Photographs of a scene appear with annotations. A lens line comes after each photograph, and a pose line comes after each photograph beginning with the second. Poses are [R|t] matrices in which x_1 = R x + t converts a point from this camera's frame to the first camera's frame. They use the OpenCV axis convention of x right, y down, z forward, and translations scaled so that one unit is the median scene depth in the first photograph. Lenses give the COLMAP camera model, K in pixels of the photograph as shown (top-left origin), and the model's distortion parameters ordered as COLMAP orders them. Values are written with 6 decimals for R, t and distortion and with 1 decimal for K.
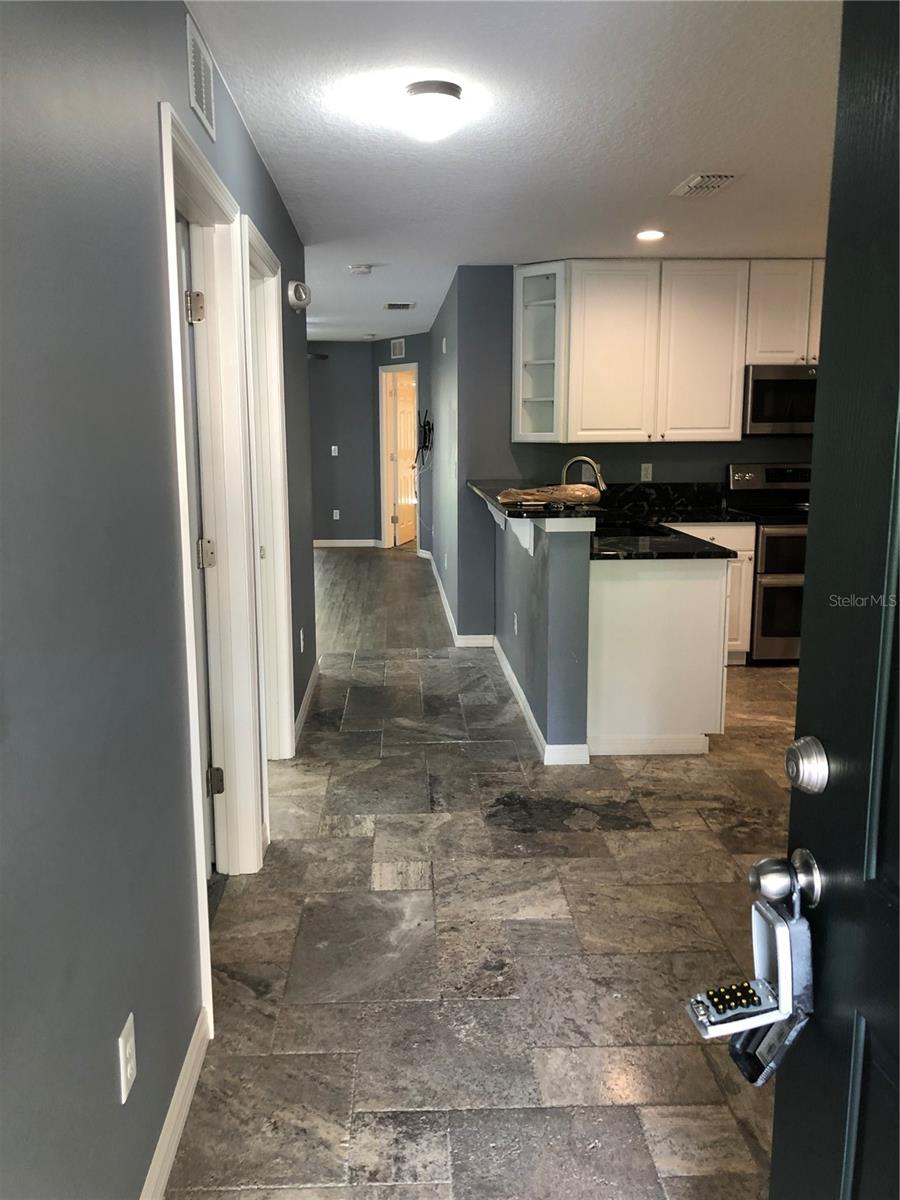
lens RADIAL K [[981.0, 0, 446.1], [0, 981.0, 596.9], [0, 0, 1]] dist [0.036283, -0.012847]
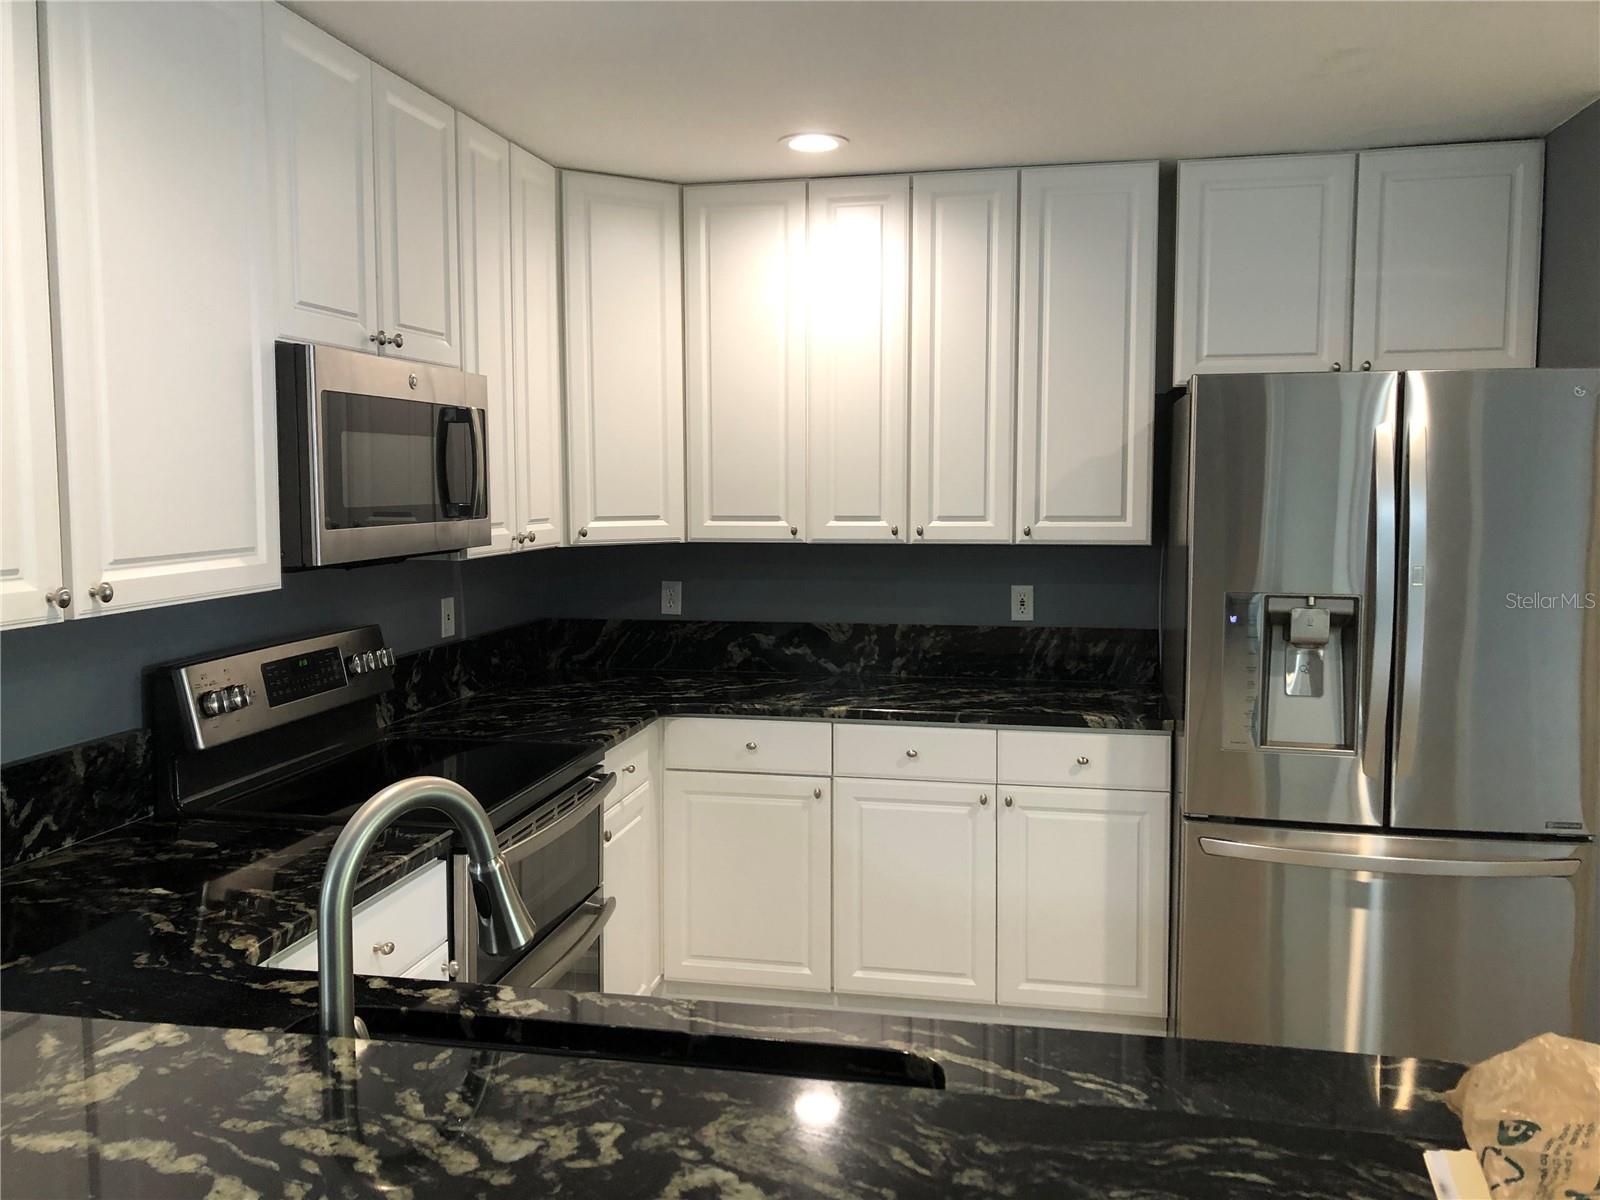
lens RADIAL K [[1307.9, 0, 773.7], [0, 1307.9, 579.4], [0, 0, 1]] dist [0.036283, -0.012847]
pose [[0.261909, -0.070761, 0.962495, -0.053482], [0.170578, 0.985001, 0.025999, -0.164320], [-0.949898, 0.157371, 0.270051, 0.841332]]
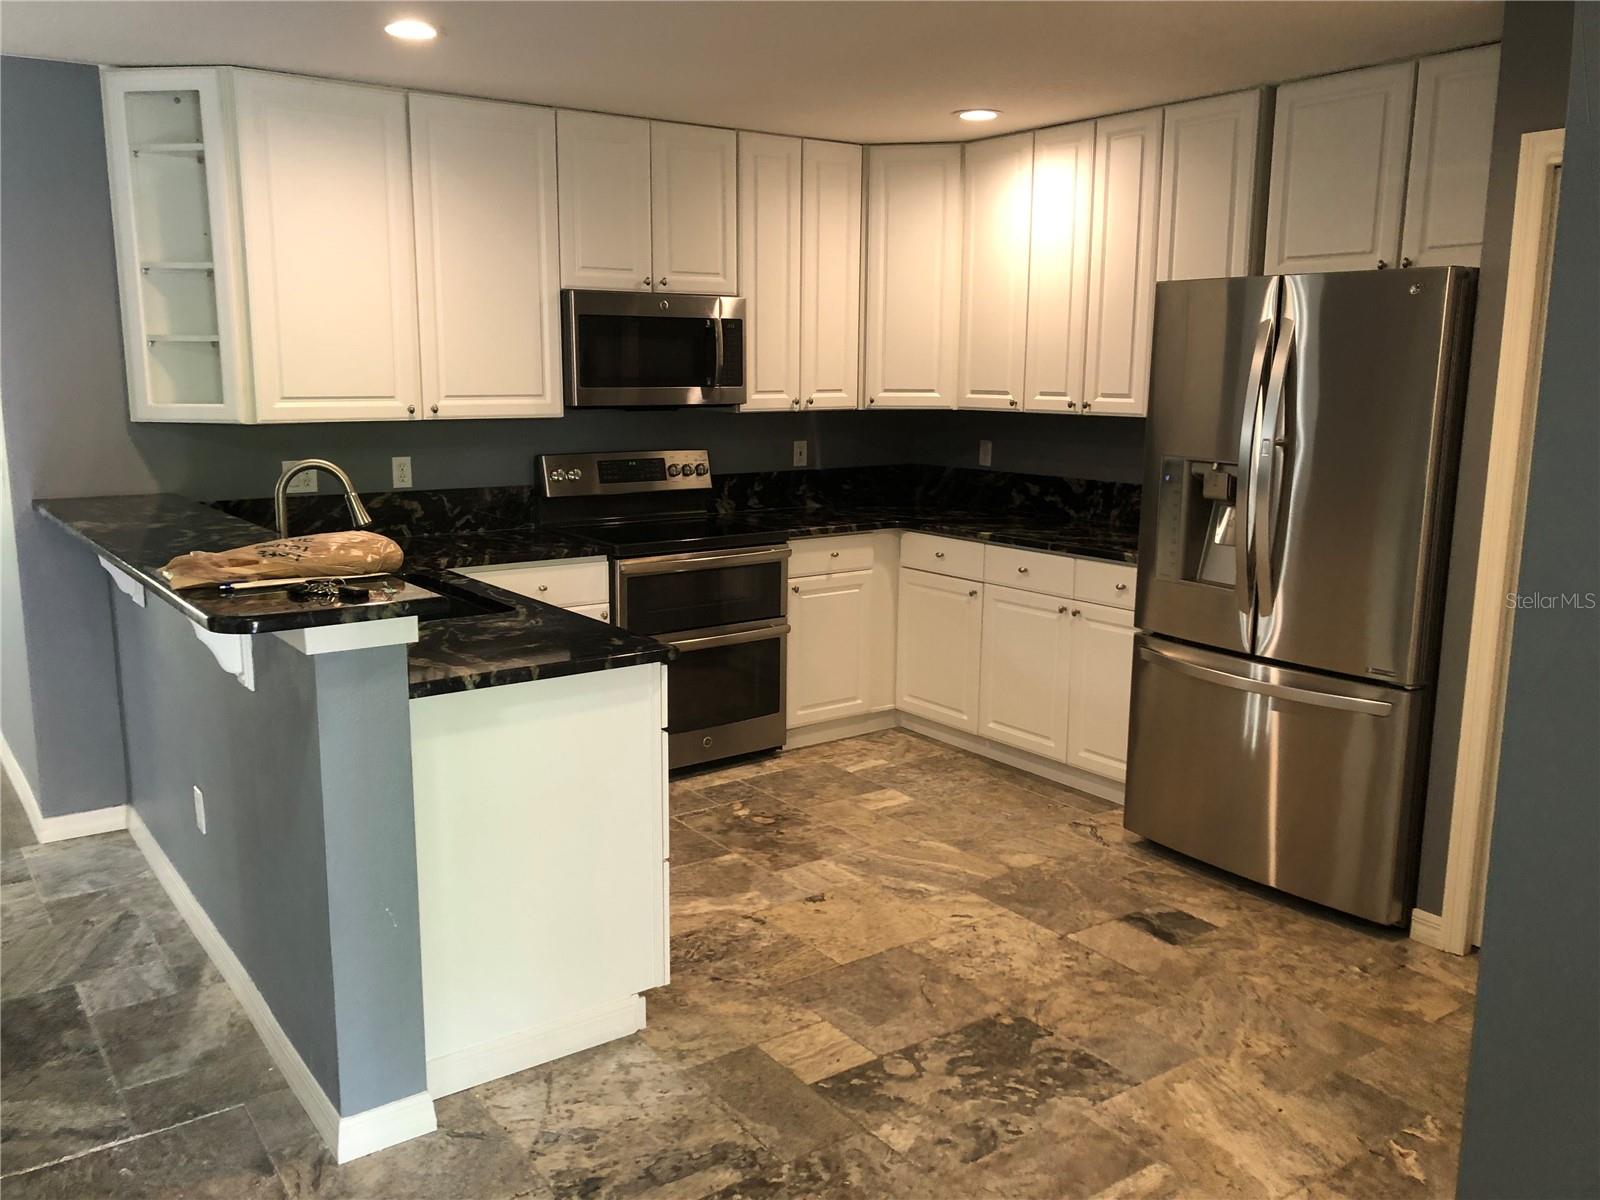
lens RADIAL K [[1307.9, 0, 777.3], [0, 1307.9, 598.4], [0, 0, 1]] dist [0.036283, -0.012847]
pose [[0.844169, -0.086148, 0.529110, -0.021750], [0.084424, 0.996051, 0.027479, -0.067747], [-0.529388, 0.021473, 0.848108, 0.296943]]
